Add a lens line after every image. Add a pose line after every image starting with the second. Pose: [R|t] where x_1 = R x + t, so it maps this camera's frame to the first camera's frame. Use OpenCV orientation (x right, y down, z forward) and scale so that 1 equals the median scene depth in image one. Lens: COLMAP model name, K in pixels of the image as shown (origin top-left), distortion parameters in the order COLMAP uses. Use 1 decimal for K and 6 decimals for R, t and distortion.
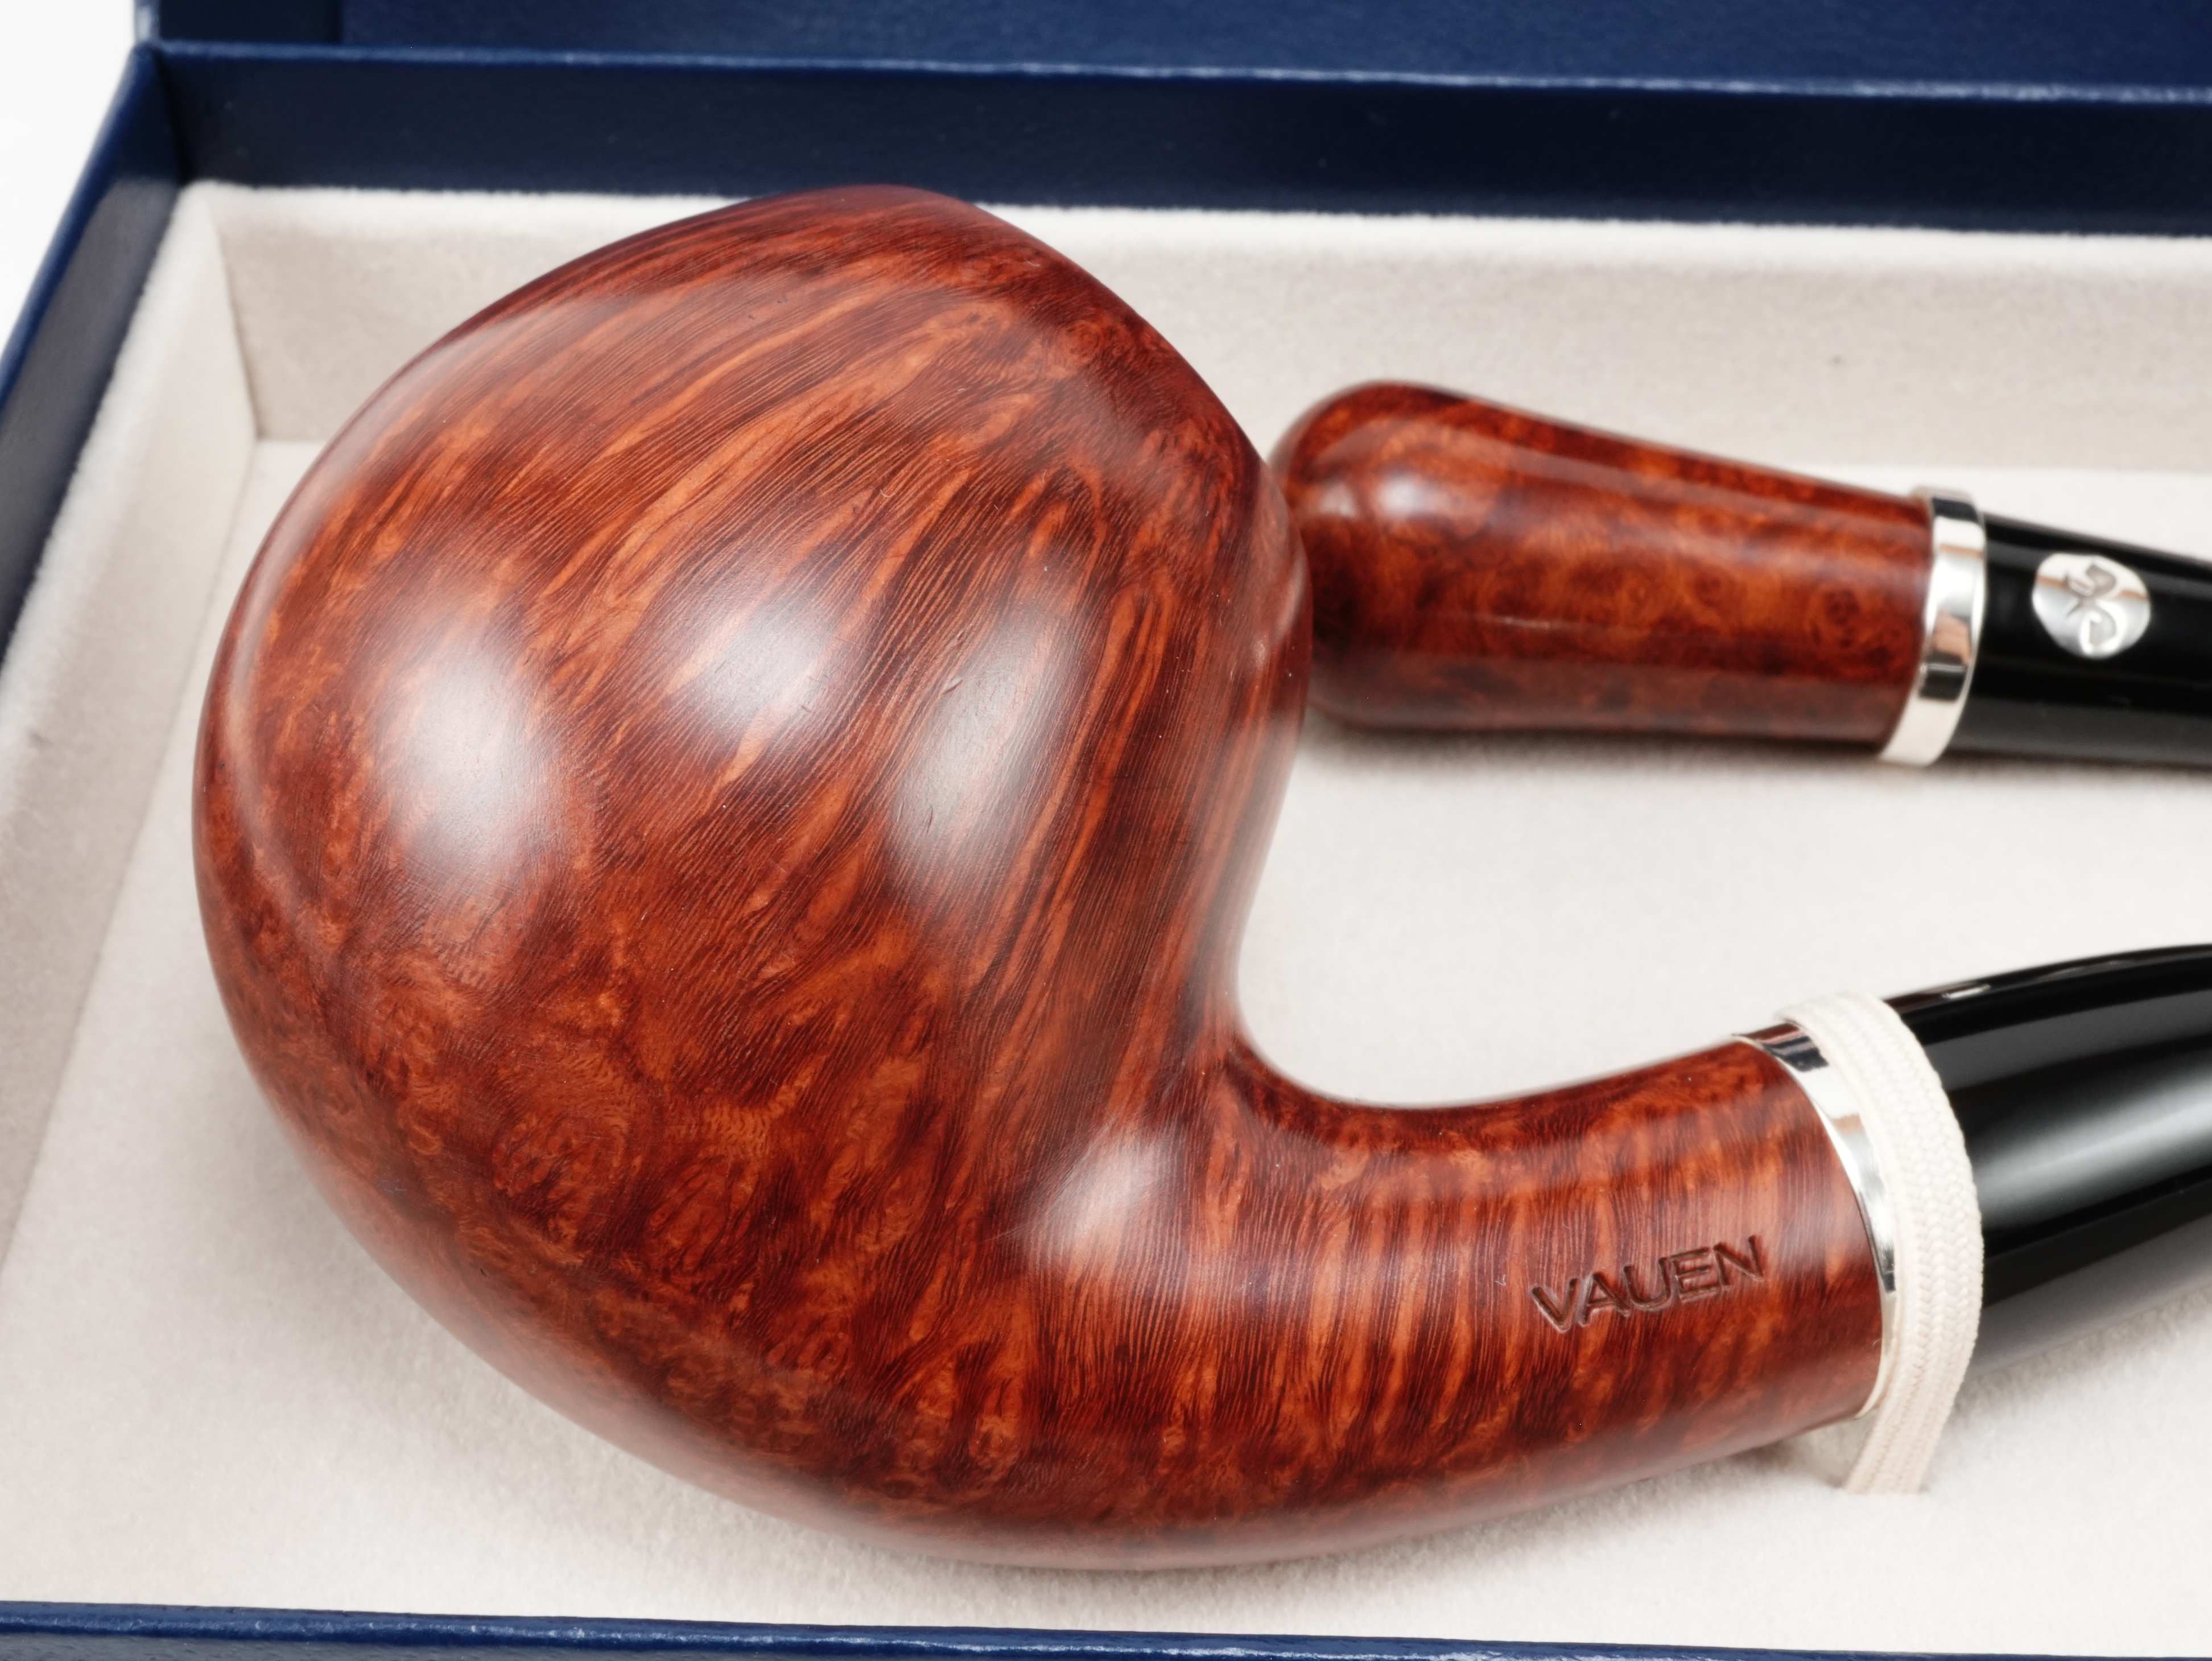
lens RADIAL K [[3127.4, 0, 1105.8], [0, 3127.4, 744.3], [0, 0, 1]] dist [-0.033120, 0.060299]
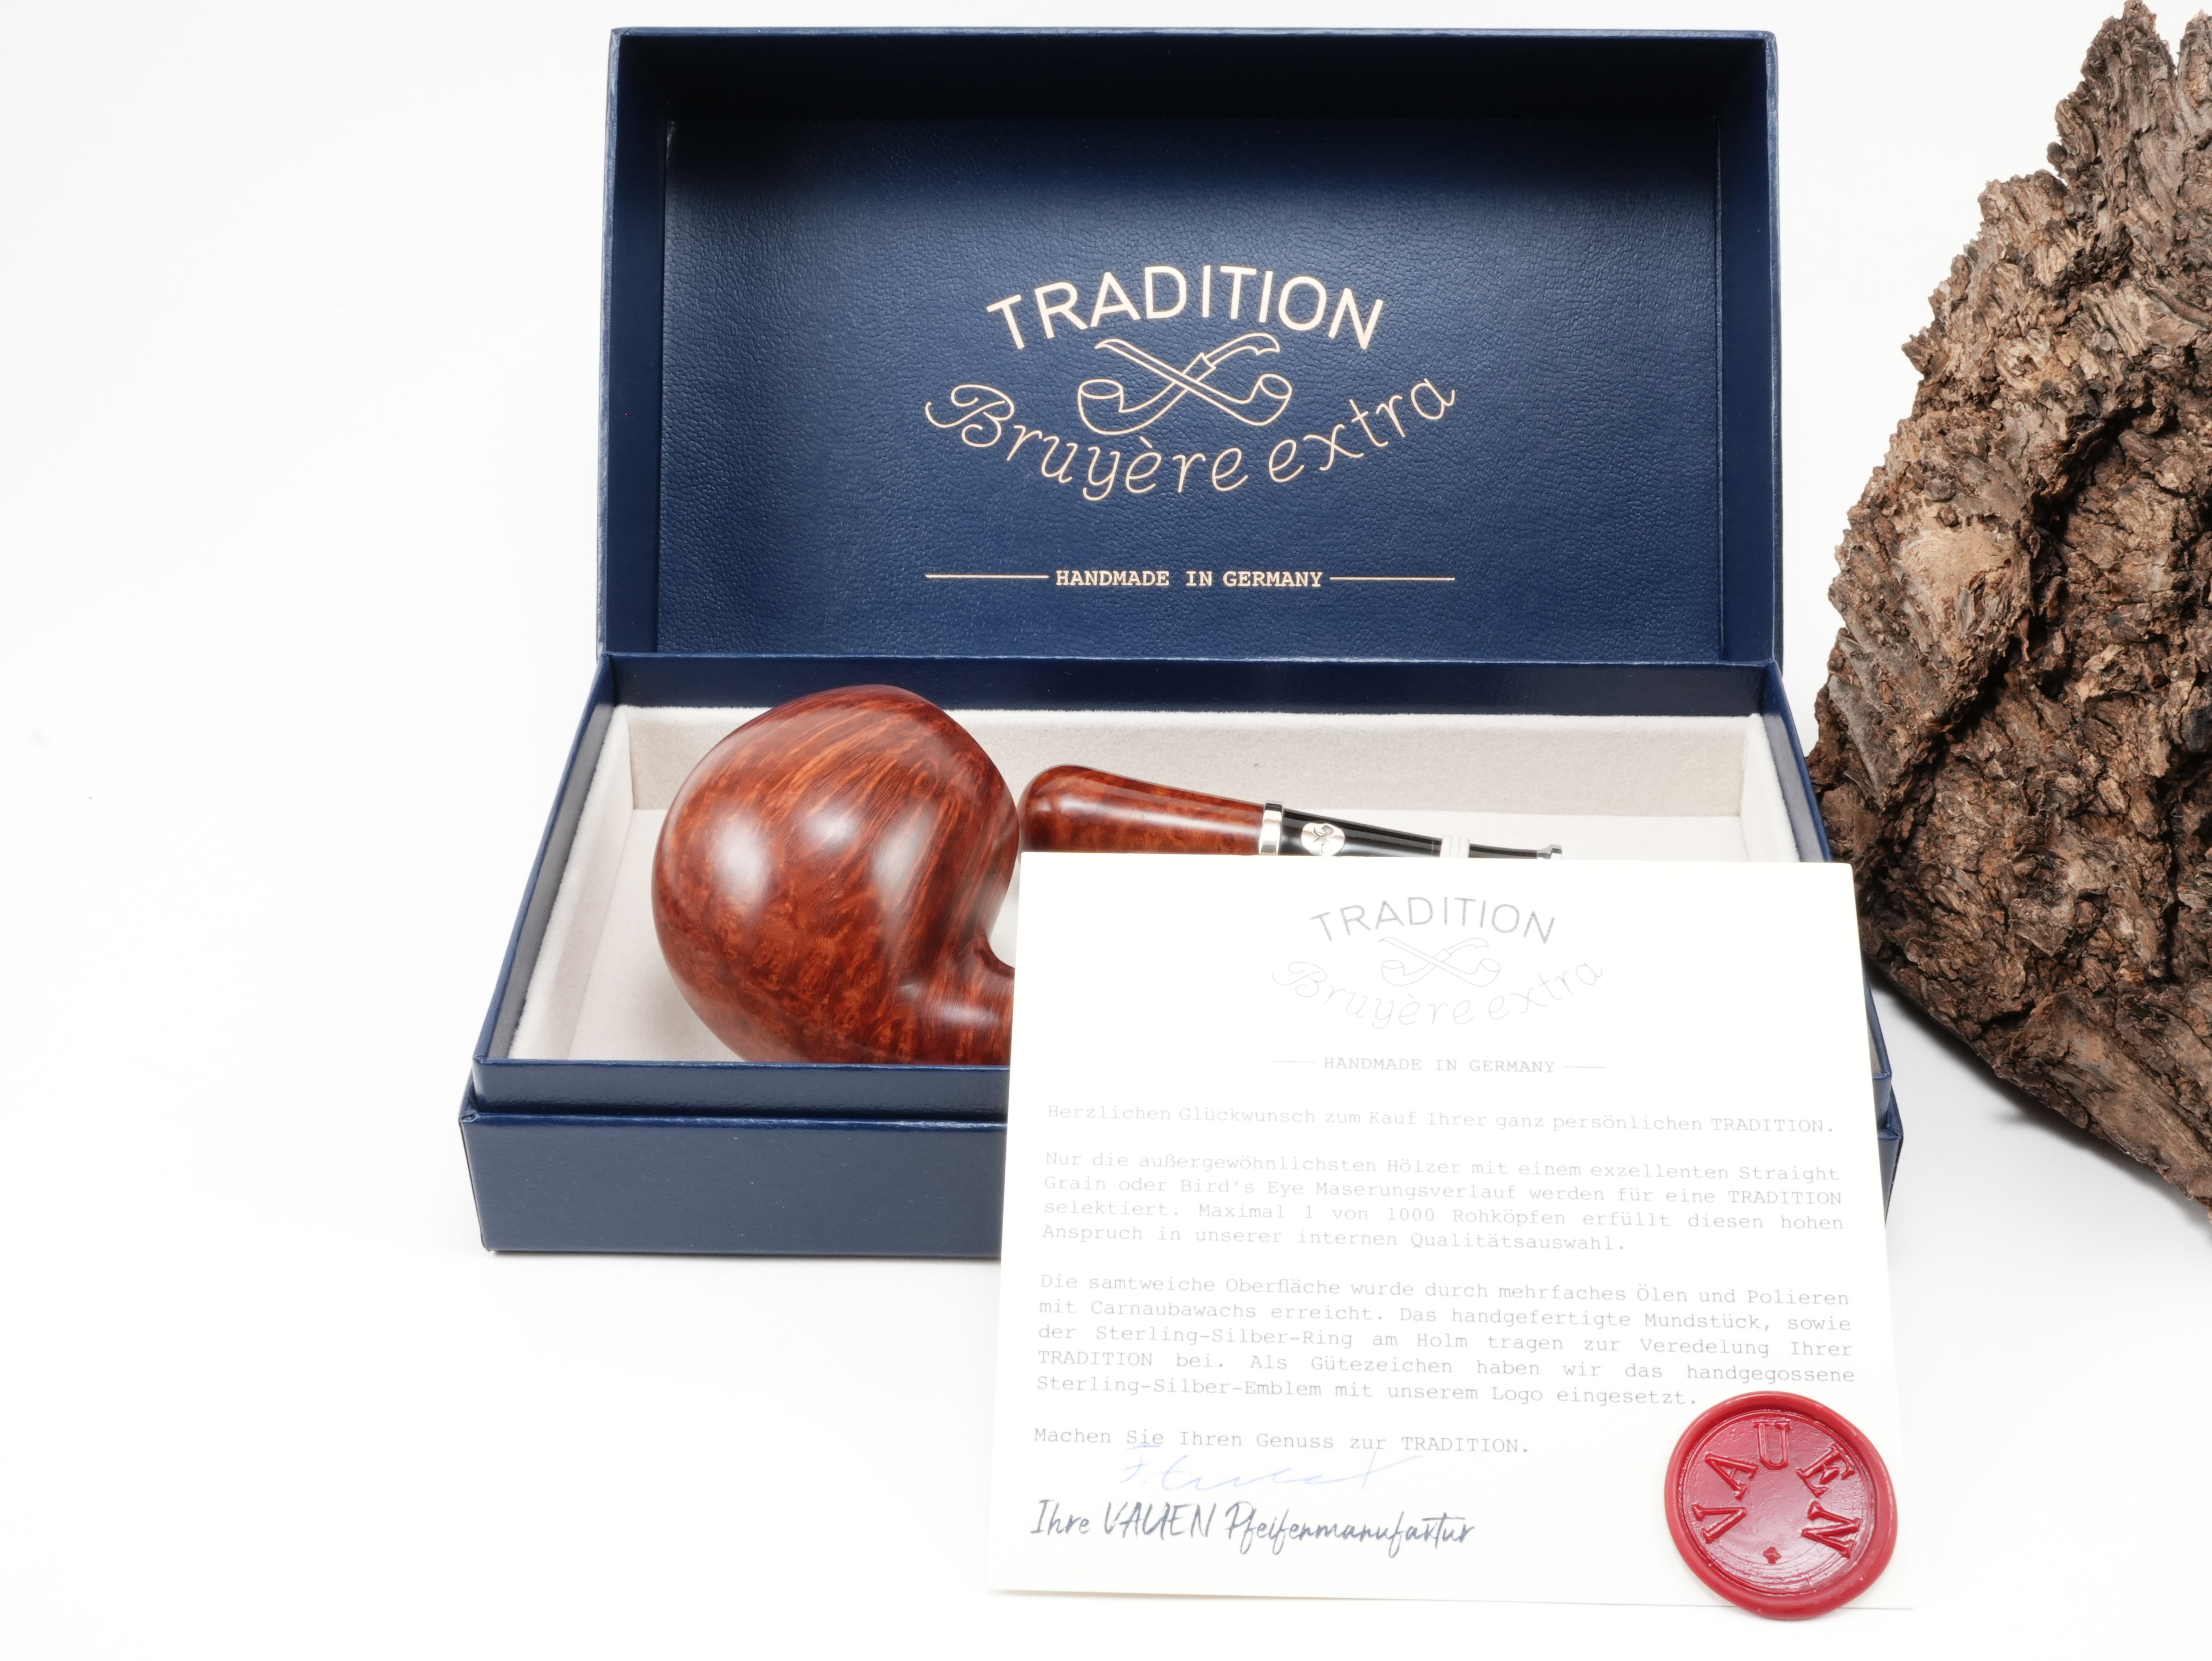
lens RADIAL K [[3127.4, 0, 1105.8], [0, 3127.4, 744.3], [0, 0, 1]] dist [-0.033120, 0.060299]
pose [[0.999660, -0.013631, -0.022220, 0.190341], [0.008406, 0.975418, -0.220202, 0.476308], [0.024676, 0.219940, 0.975201, -1.691815]]
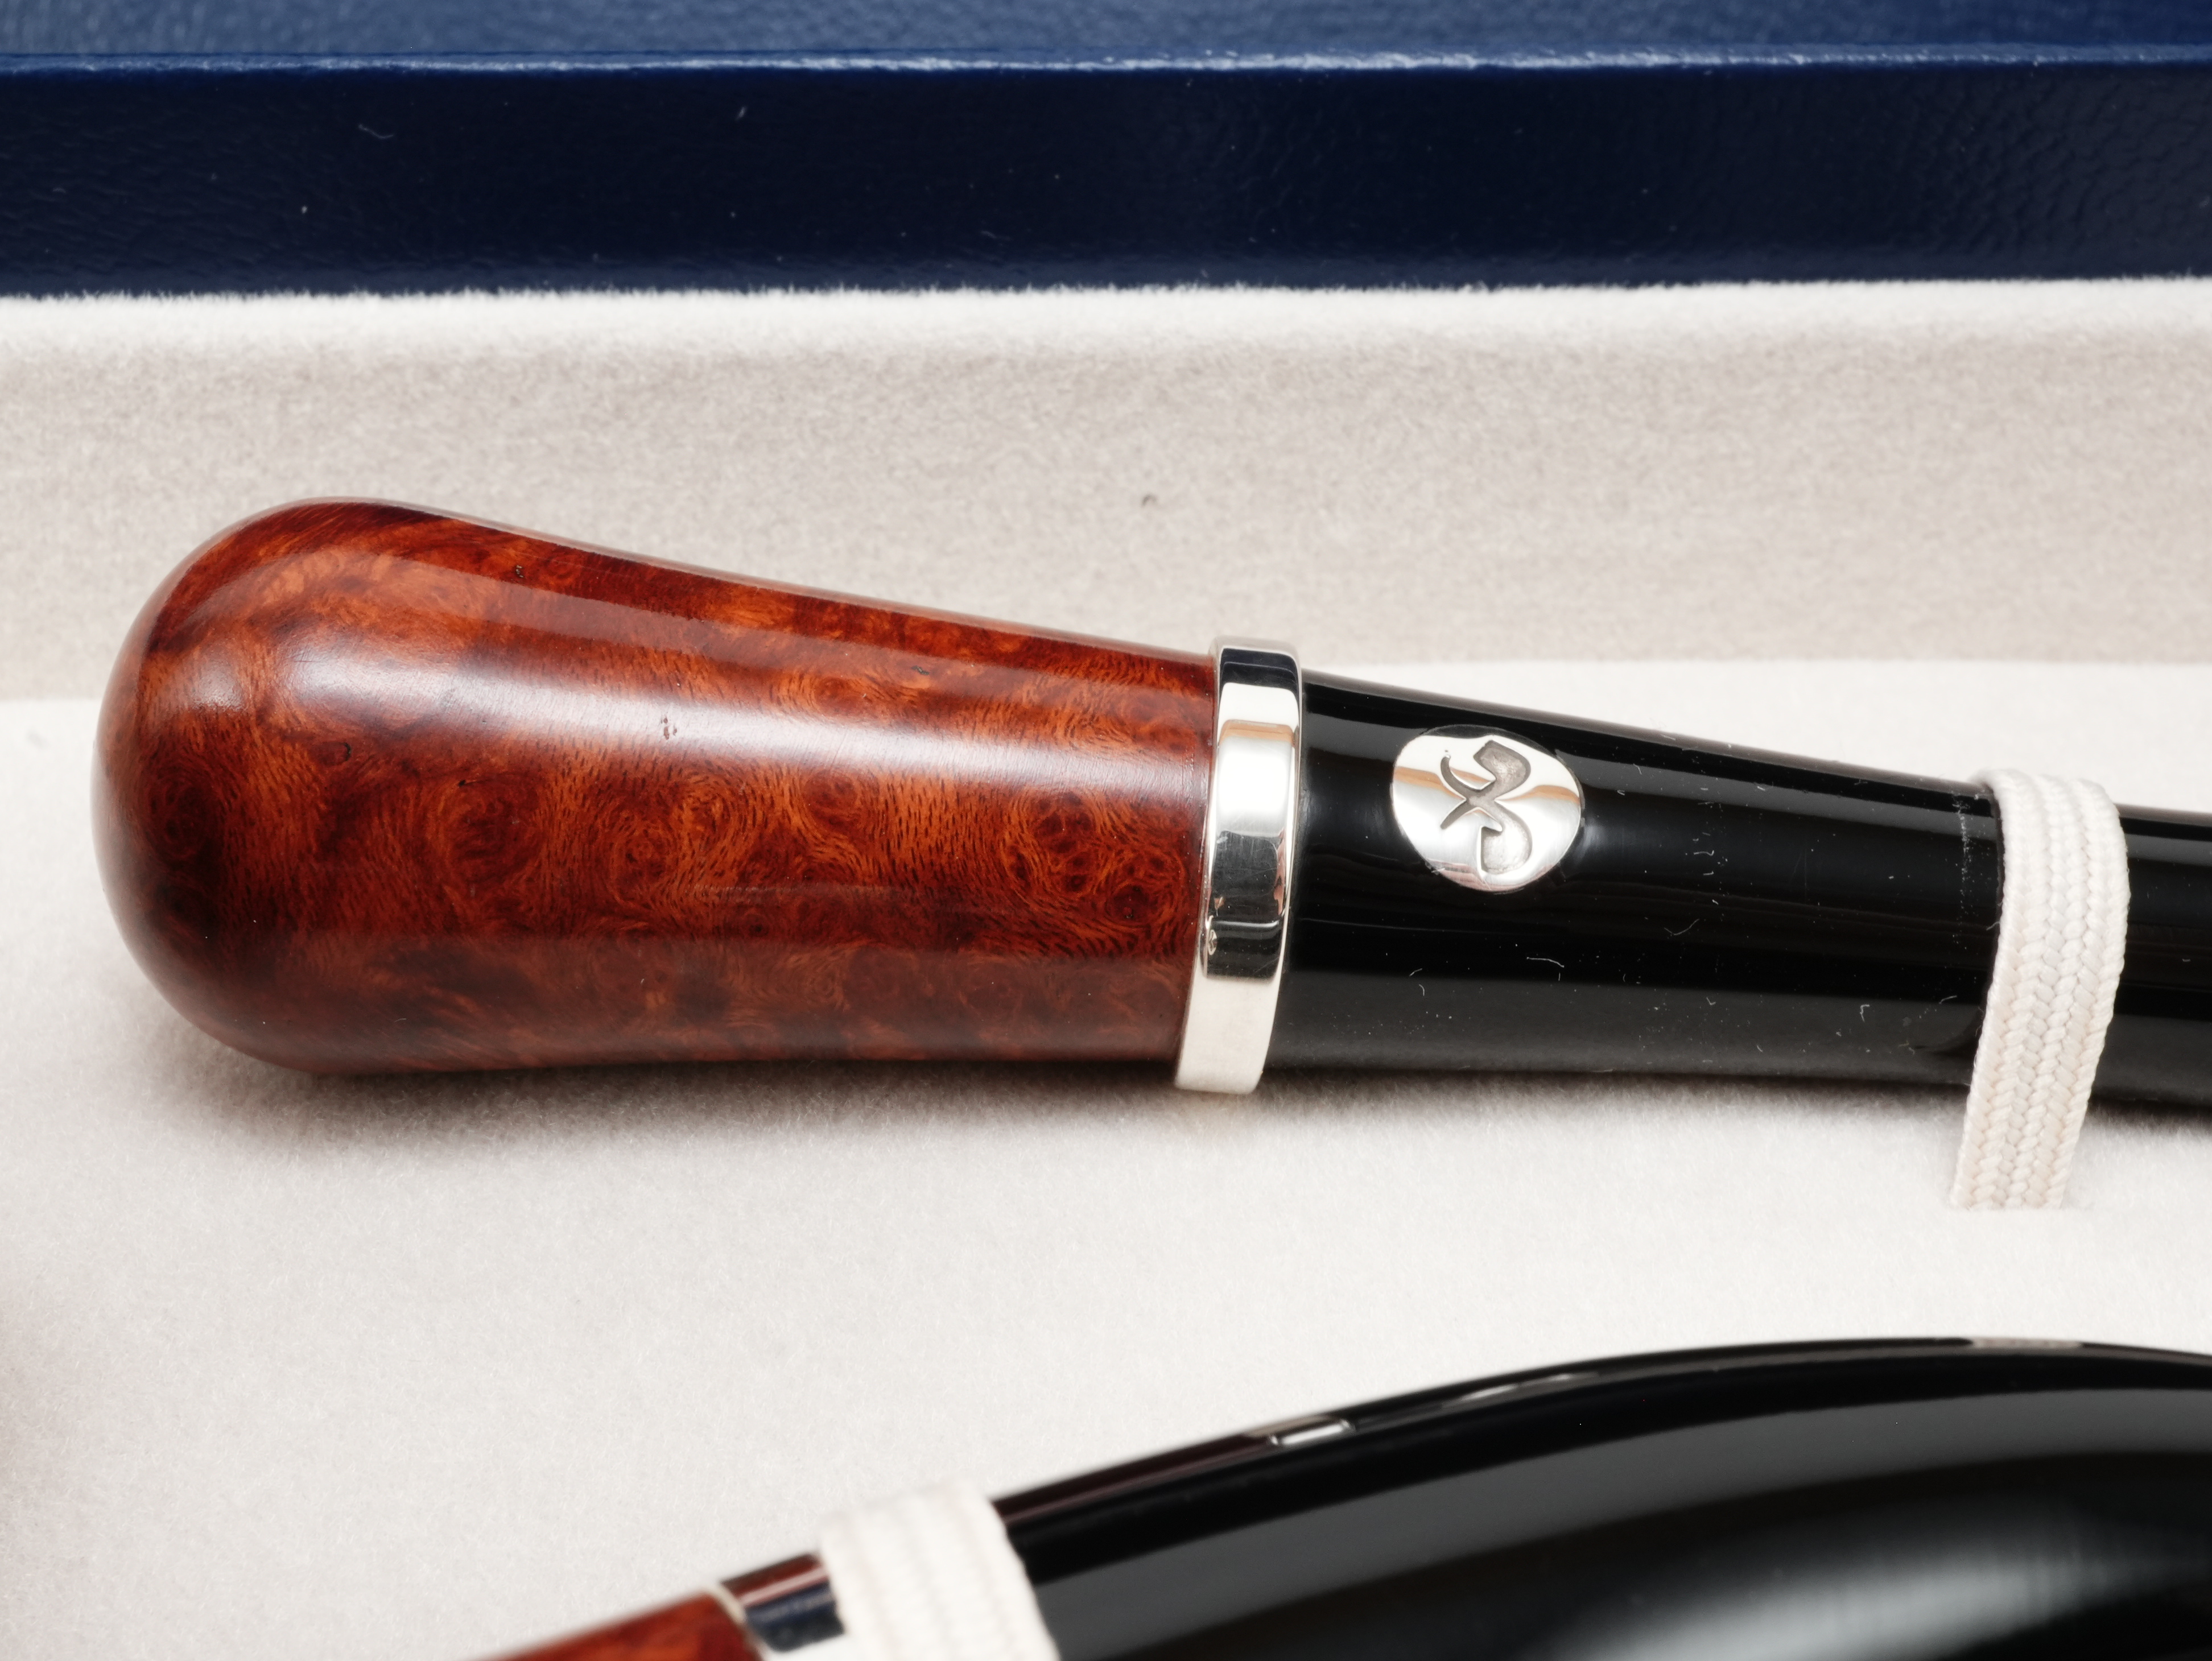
lens RADIAL K [[3127.4, 0, 1105.8], [0, 3127.4, 744.3], [0, 0, 1]] dist [-0.033120, 0.060299]
pose [[0.997774, -0.038346, 0.054555, 0.211929], [0.046771, 0.985576, -0.162644, 0.038262], [-0.047532, 0.164833, 0.985175, 0.409348]]
